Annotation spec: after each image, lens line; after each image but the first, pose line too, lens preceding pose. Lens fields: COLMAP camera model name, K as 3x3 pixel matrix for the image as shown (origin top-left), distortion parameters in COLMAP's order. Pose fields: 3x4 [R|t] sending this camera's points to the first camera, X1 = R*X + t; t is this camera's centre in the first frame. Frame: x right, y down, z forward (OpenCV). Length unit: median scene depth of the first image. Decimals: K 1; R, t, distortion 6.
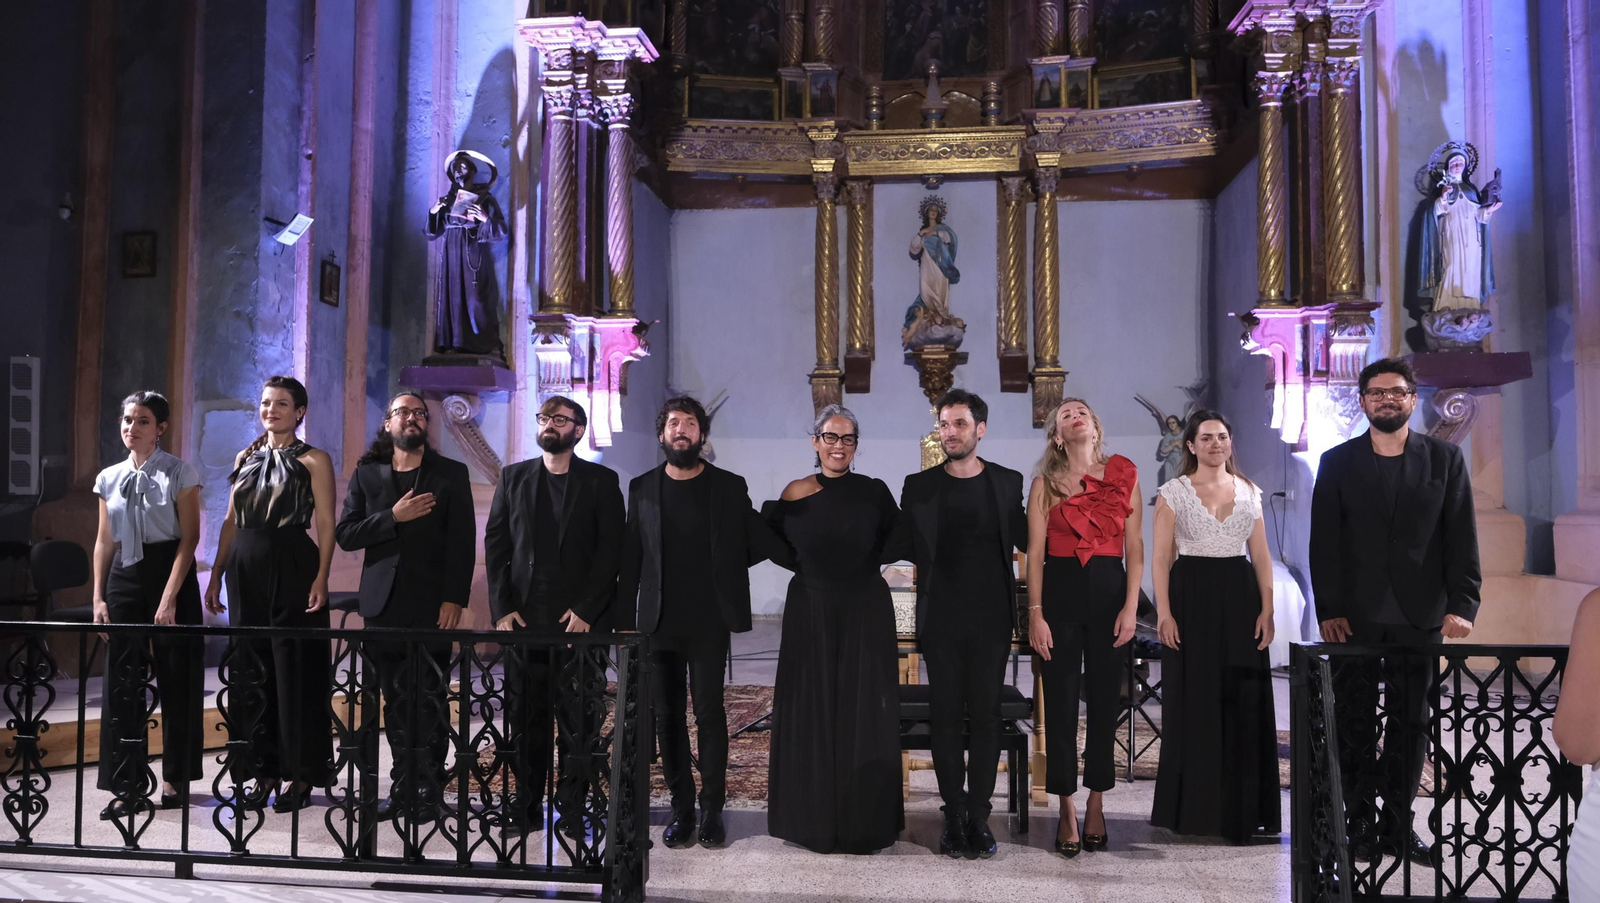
lens RADIAL K [[1070.2, 0, 802.2], [0, 1070.2, 458.1], [0, 0, 1]] dist [-0.035786, 0.017329]
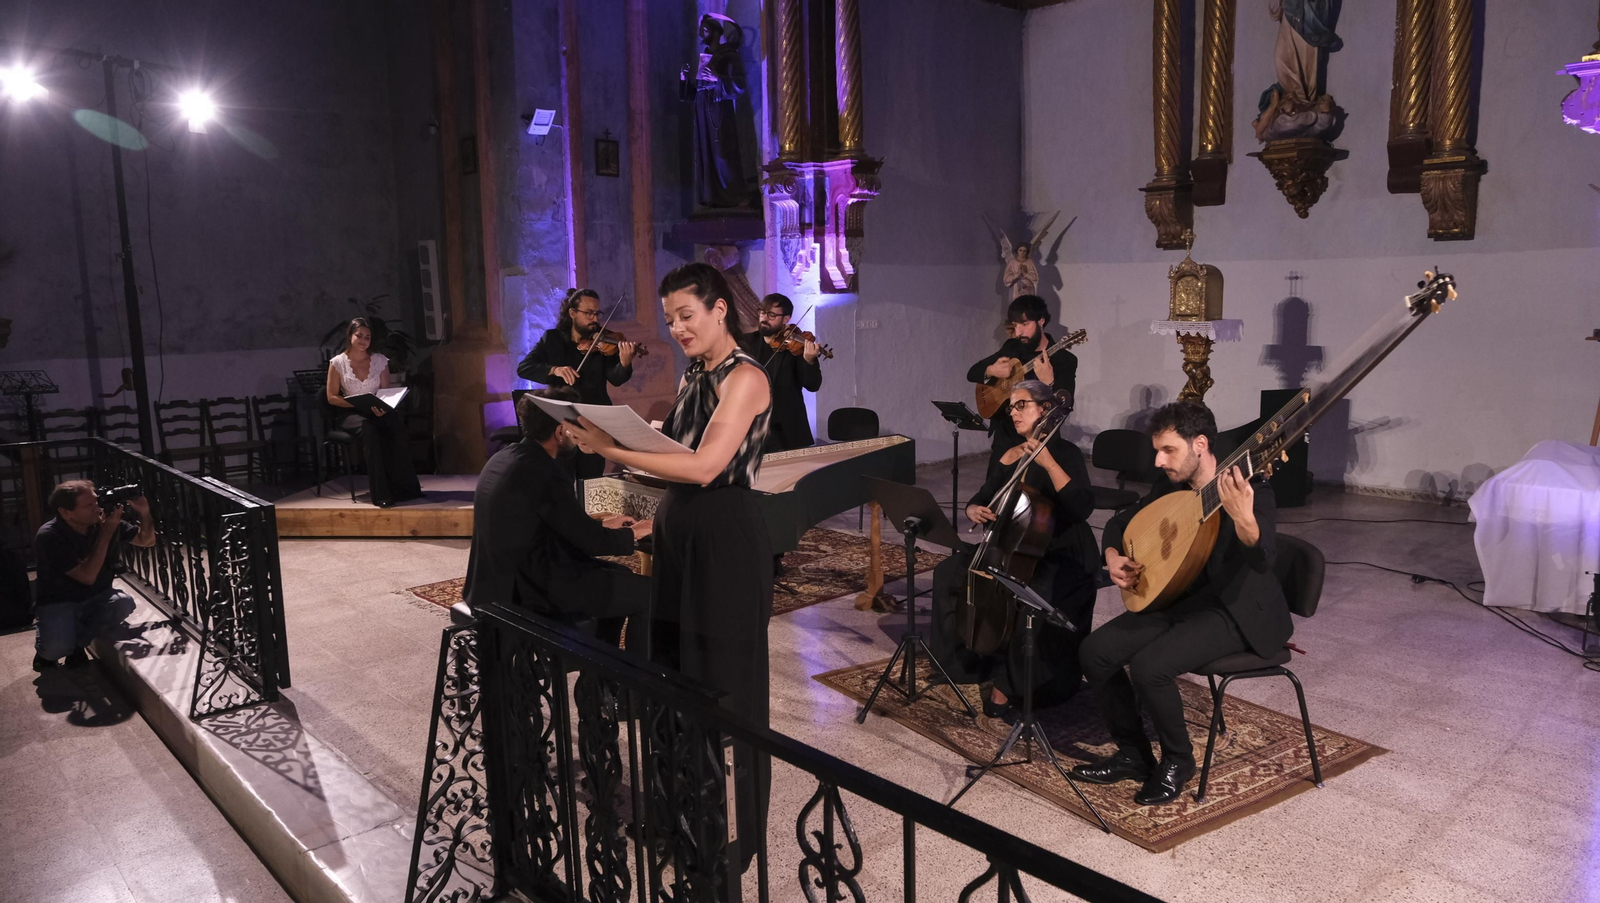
lens RADIAL K [[1070.2, 0, 808.6], [0, 1070.2, 452.7], [0, 0, 1]] dist [-0.035786, 0.017329]
pose [[0.764073, 0.082998, -0.639769, 0.466912], [0.040755, 0.983499, 0.176264, -0.039129], [0.643842, -0.160752, 0.748082, 0.193072]]
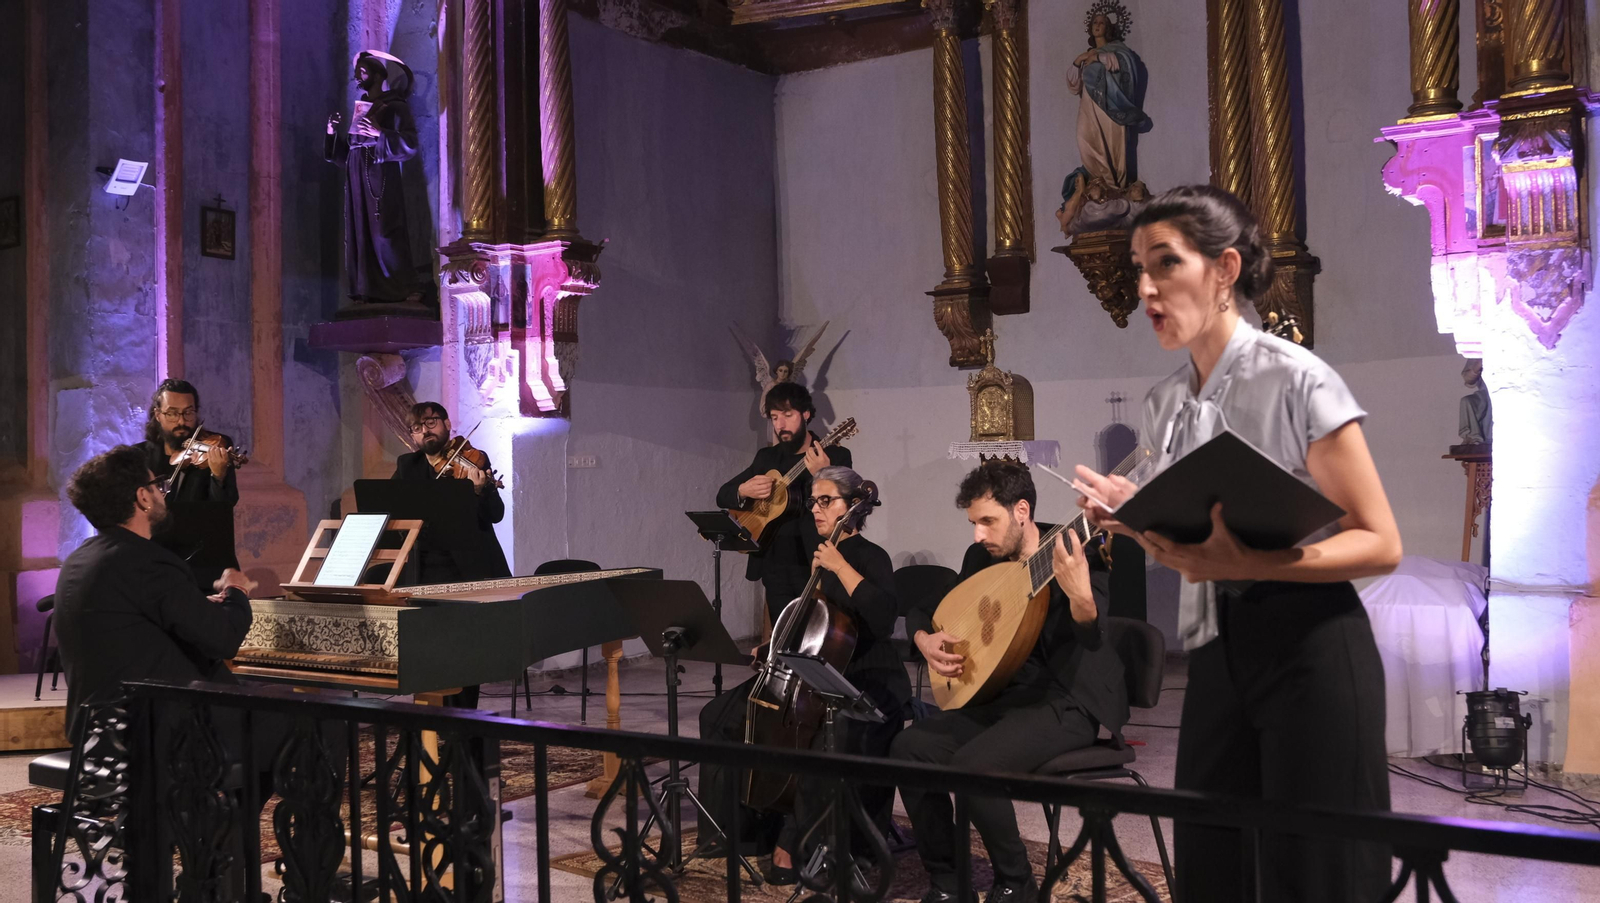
lens RADIAL K [[1521.2, 0, 809.2], [0, 1521.2, 454.1], [0, 0, 1]] dist [-0.005692, 0.000000]
pose [[0.886796, -0.025214, -0.461472, 0.489521], [0.036400, 0.999219, 0.015352, 0.010080], [0.460725, -0.030412, 0.887022, 0.124062]]
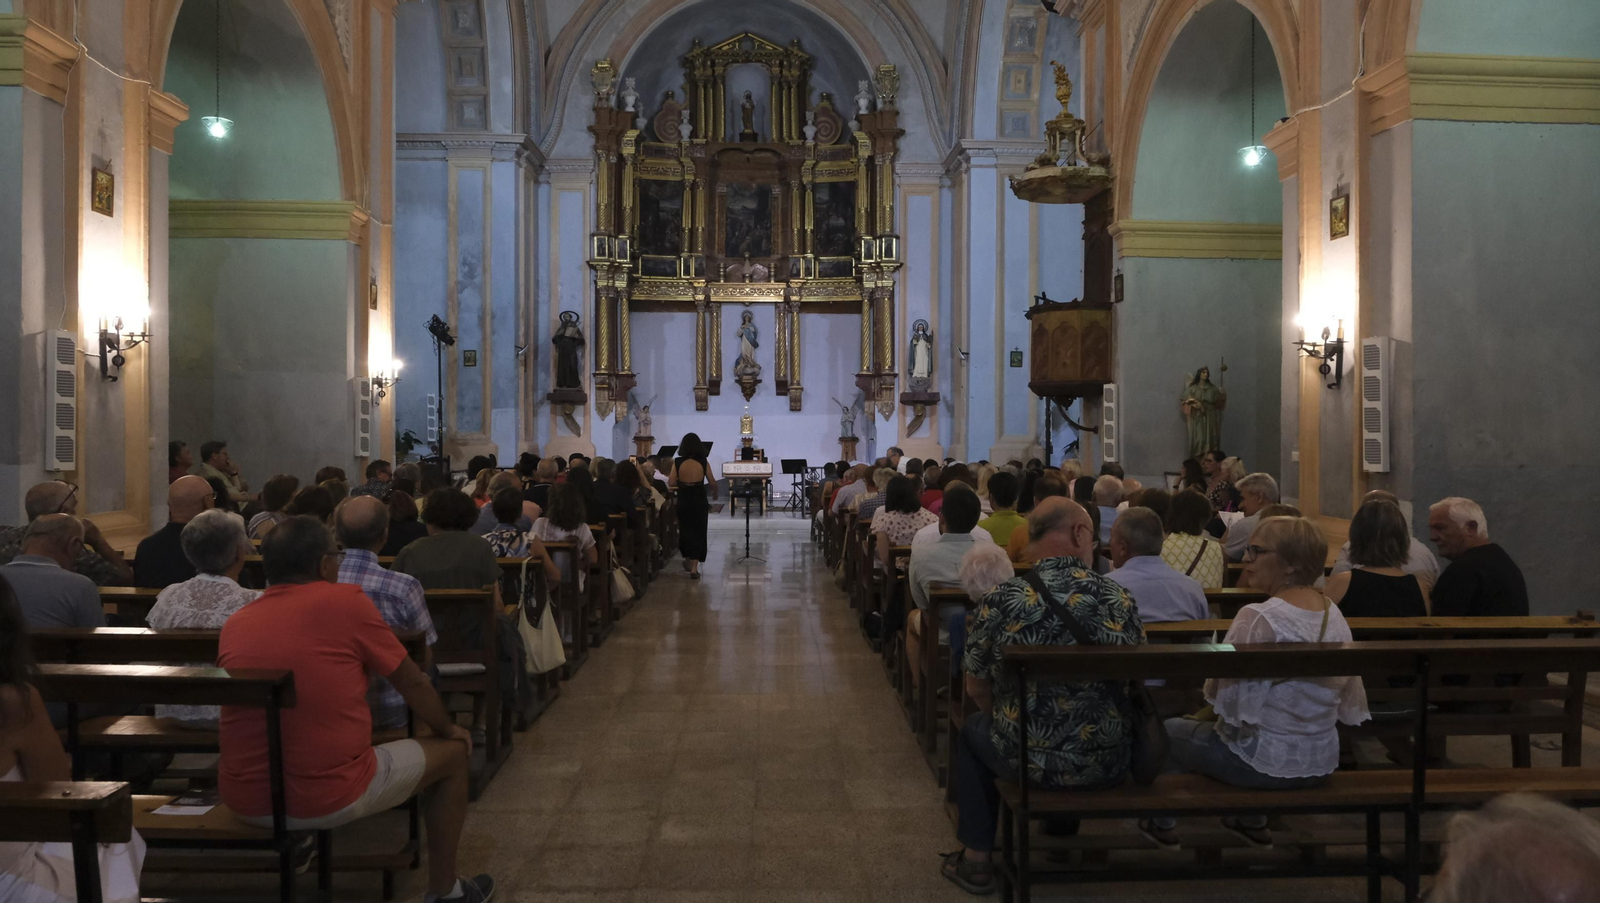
lens RADIAL K [[1068.3, 0, 800.8], [0, 1068.3, 452.5], [0, 0, 1]] dist [-0.001788, -0.002002]
pose [[0.988444, -0.002340, 0.151570, -0.145851], [-0.004140, 0.999091, 0.042423, -0.048140], [-0.151531, -0.042560, 0.987536, -1.683867]]
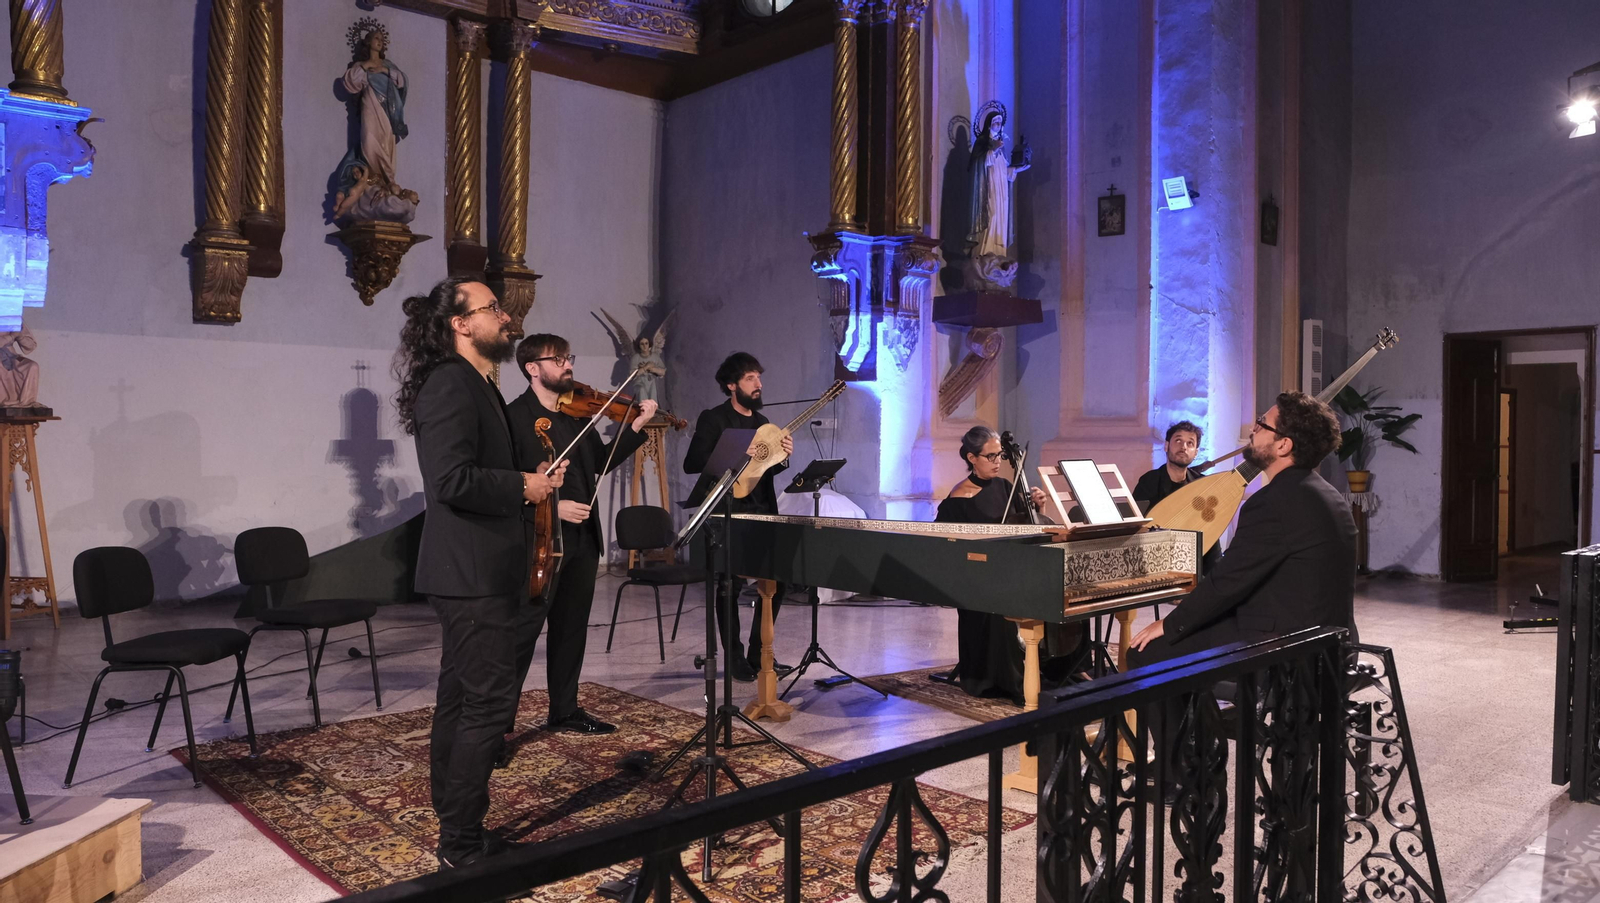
lens RADIAL K [[1142.8, 0, 797.0], [0, 1142.8, 452.8], [0, 0, 1]] dist [-0.035101, -0.003614]
pose [[0.658384, -0.016319, 0.752505, -0.357899], [-0.028754, 0.998490, 0.046811, 0.012403], [-0.752132, -0.052457, 0.656921, 0.317775]]
